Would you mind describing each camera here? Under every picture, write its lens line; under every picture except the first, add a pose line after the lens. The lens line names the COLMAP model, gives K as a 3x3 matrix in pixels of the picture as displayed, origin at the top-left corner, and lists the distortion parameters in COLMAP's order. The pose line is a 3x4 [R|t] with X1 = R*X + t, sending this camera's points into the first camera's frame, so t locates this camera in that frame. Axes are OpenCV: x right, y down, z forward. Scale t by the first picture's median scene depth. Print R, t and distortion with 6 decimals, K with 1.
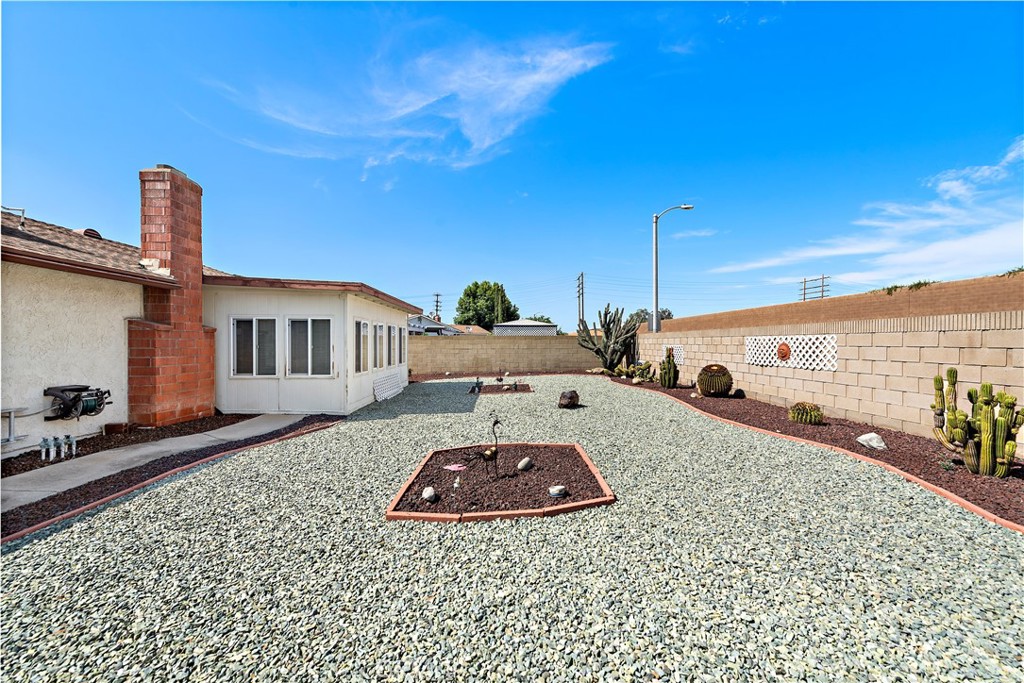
lens RADIAL K [[401.6, 0, 508.6], [0, 401.6, 344.6], [0, 0, 1]] dist [0.000048, -0.000320]
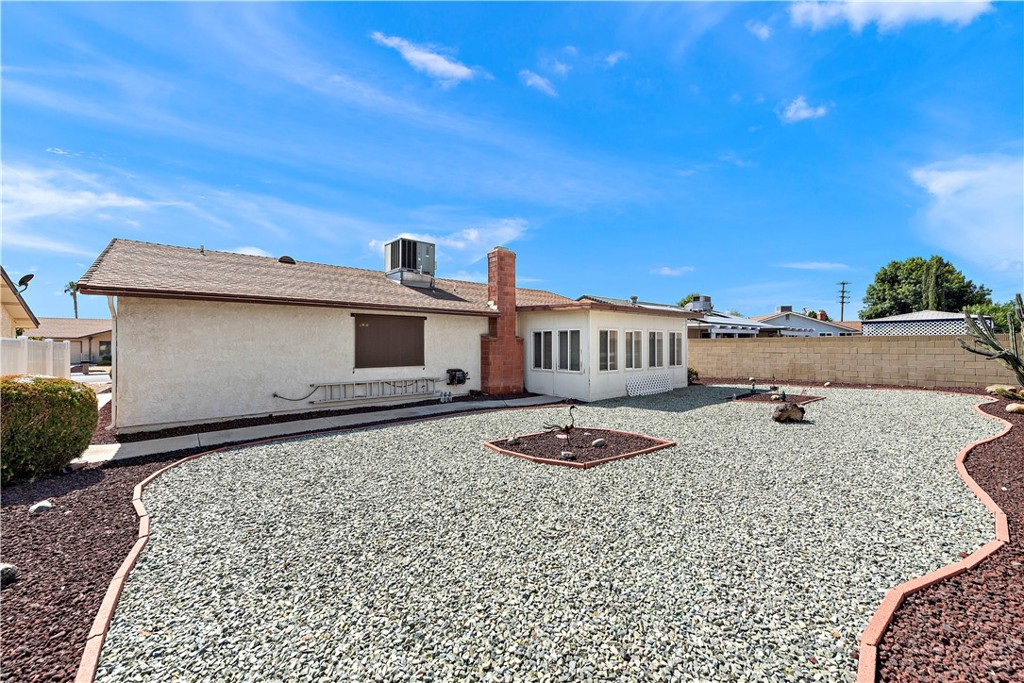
lens RADIAL K [[401.6, 0, 514.2], [0, 401.6, 343.8], [0, 0, 1]] dist [0.000048, -0.000320]
pose [[0.609295, -0.004227, -0.792932, 0.568470], [0.000796, 0.999989, -0.004719, -0.012649], [0.792943, 0.002244, 0.609291, -0.012716]]
